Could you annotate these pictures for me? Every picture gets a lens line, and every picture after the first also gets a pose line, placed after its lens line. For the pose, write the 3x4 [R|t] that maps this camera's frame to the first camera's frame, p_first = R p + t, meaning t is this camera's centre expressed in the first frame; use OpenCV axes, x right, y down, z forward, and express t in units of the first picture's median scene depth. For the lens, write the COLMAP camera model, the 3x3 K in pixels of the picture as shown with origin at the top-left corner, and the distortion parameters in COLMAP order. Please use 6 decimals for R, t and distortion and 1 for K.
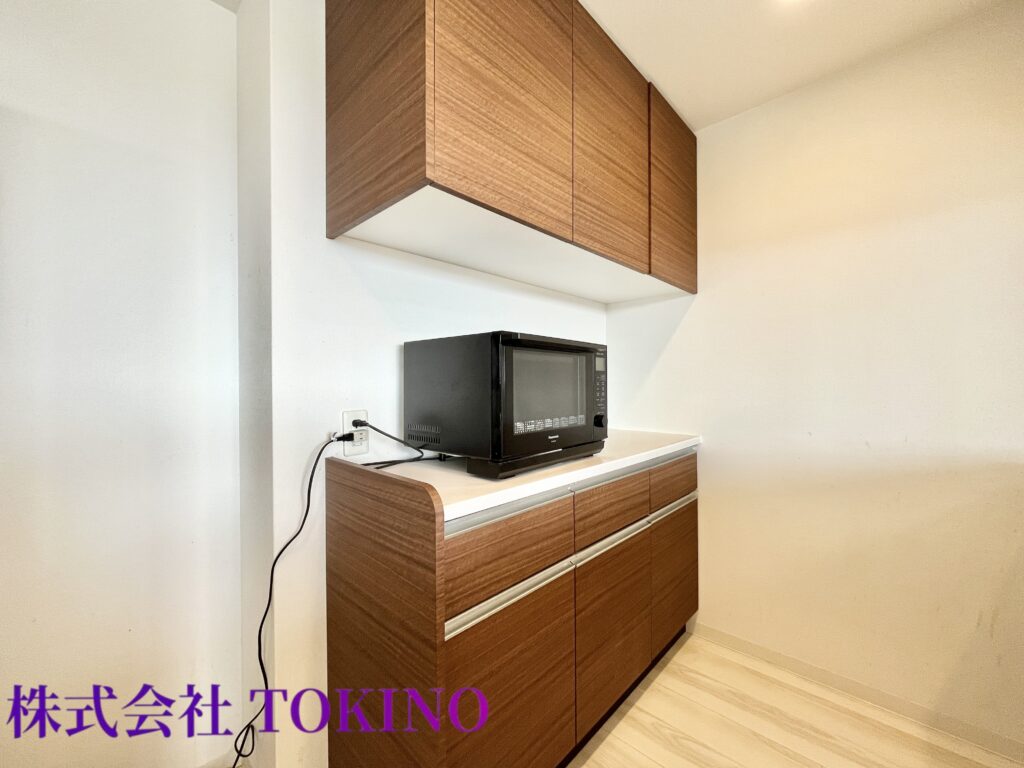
lens RADIAL K [[413.7, 0, 510.7], [0, 413.7, 384.2], [0, 0, 1]] dist [0.000036, -0.000755]
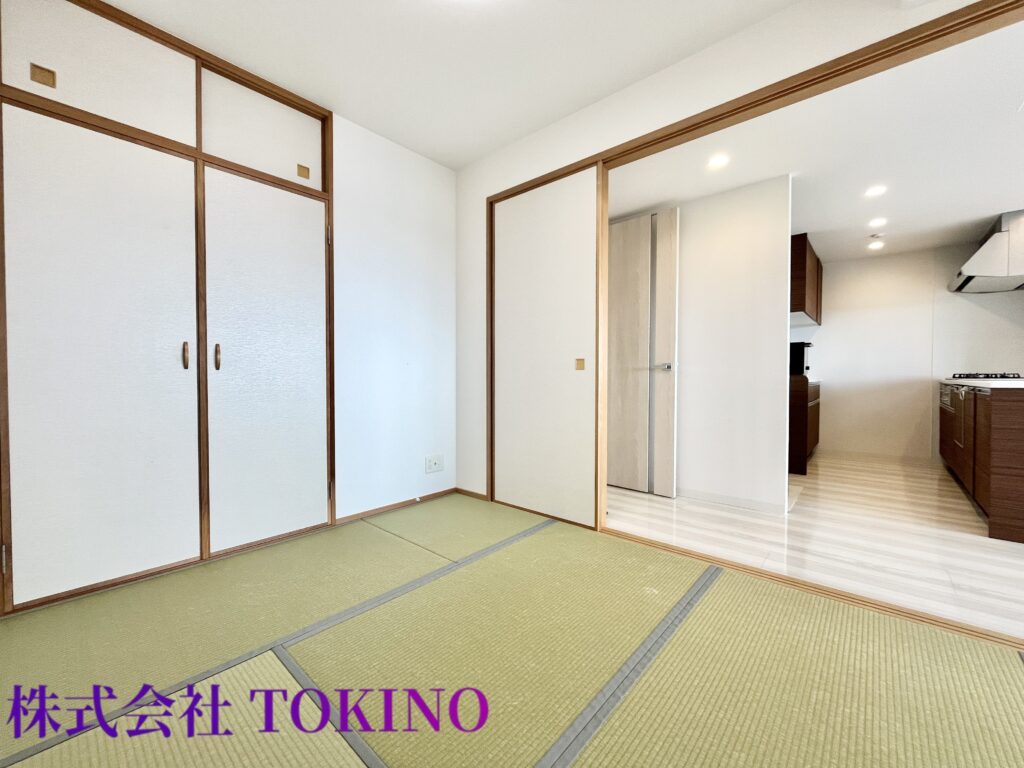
lens RADIAL K [[413.7, 0, 510.7], [0, 413.7, 384.2], [0, 0, 1]] dist [0.000036, -0.000755]
pose [[0.999234, 0.008139, 0.038285, -1.668436], [-0.009092, 0.999652, 0.024762, 0.115449], [-0.038070, -0.025091, 0.998960, -1.618007]]
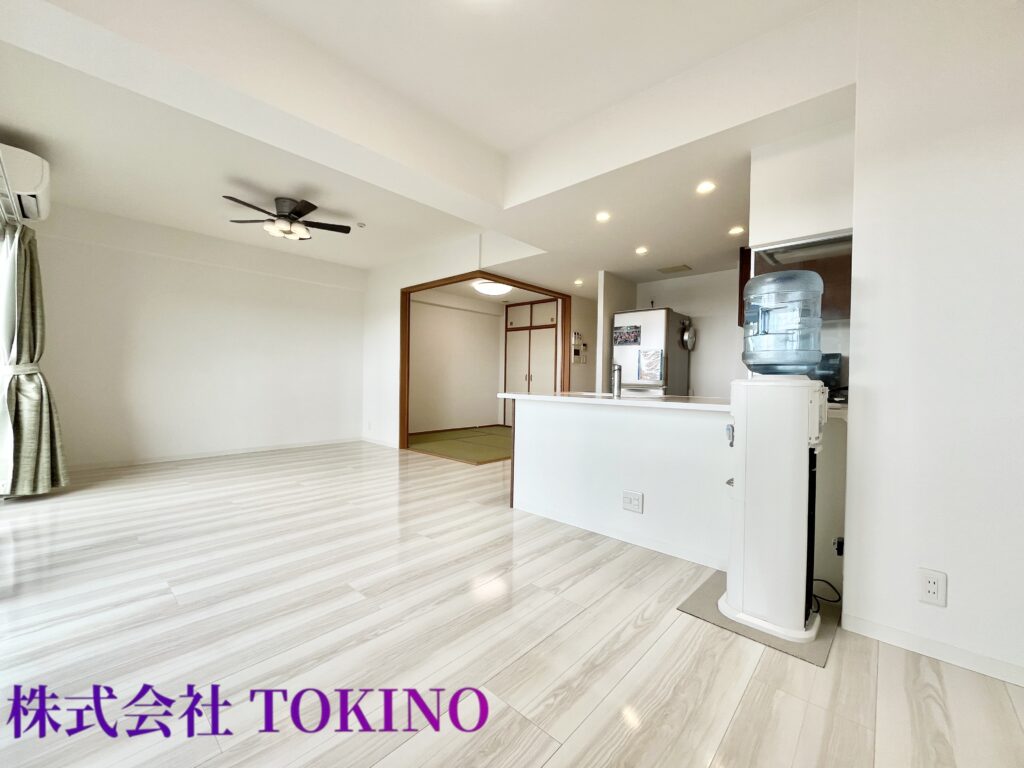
lens RADIAL K [[413.7, 0, 510.7], [0, 413.7, 384.2], [0, 0, 1]] dist [0.000036, -0.000755]
pose [[0.017283, 0.022910, -0.999588, 2.032249], [-0.013357, 0.999654, 0.022681, 0.047349], [0.999761, 0.012960, 0.017583, -0.739970]]
